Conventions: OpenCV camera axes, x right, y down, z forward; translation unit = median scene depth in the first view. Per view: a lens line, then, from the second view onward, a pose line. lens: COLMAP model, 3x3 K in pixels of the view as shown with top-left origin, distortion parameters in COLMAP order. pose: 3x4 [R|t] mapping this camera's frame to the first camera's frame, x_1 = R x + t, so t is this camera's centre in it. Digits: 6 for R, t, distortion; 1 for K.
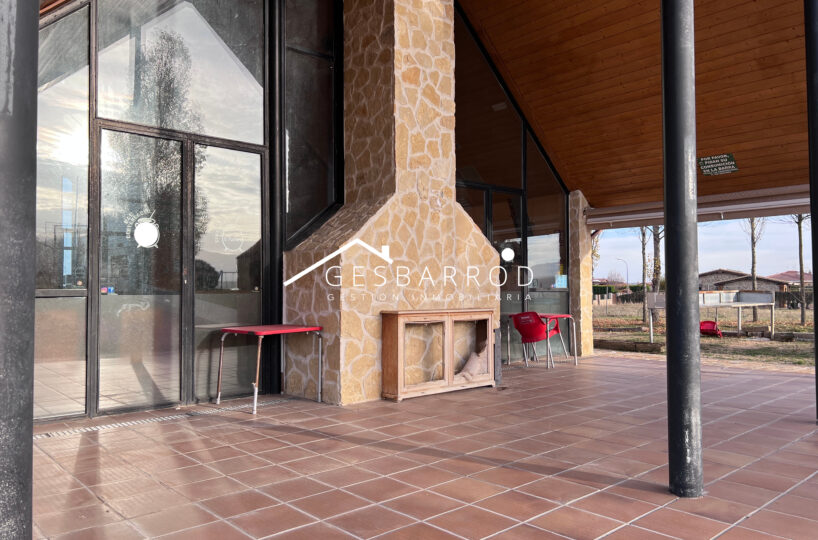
lens RADIAL K [[617.7, 0, 412.7], [0, 617.7, 271.1], [0, 0, 1]] dist [0.055534, -0.029769]
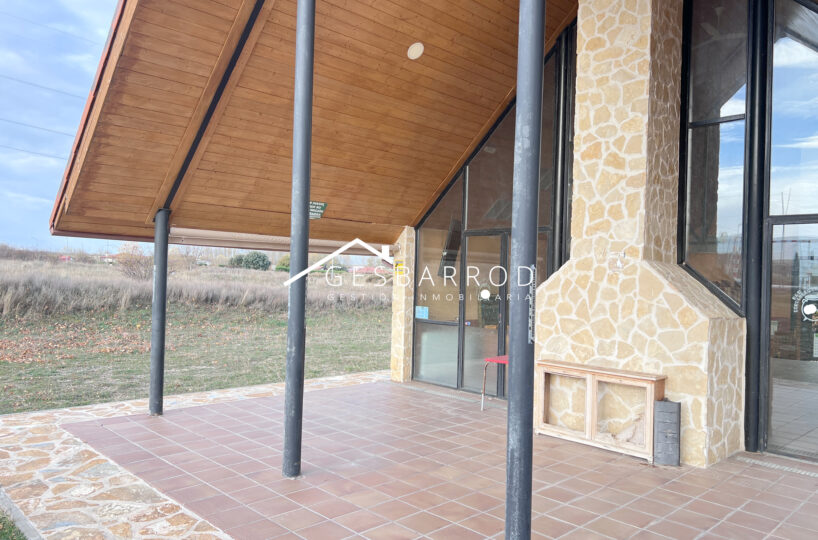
lens RADIAL K [[617.7, 0, 409.5], [0, 617.7, 268.3], [0, 0, 1]] dist [0.055534, -0.029769]
pose [[0.052705, -0.014040, -0.998511, 1.079286], [-0.005310, 0.999883, -0.014340, -0.089333], [0.998596, 0.006058, 0.052624, 0.617279]]
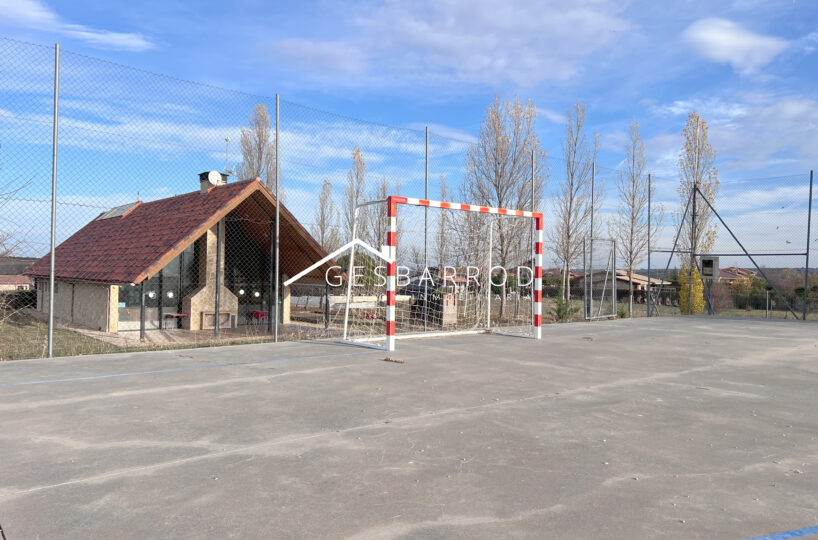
lens RADIAL K [[617.7, 0, 405.2], [0, 617.7, 274.1], [0, 0, 1]] dist [0.055534, -0.029769]
pose [[0.999785, 0.000142, -0.020717, 1.541822], [0.000009, 0.999974, 0.007276, -0.246766], [0.020718, -0.007275, 0.999759, -3.601624]]
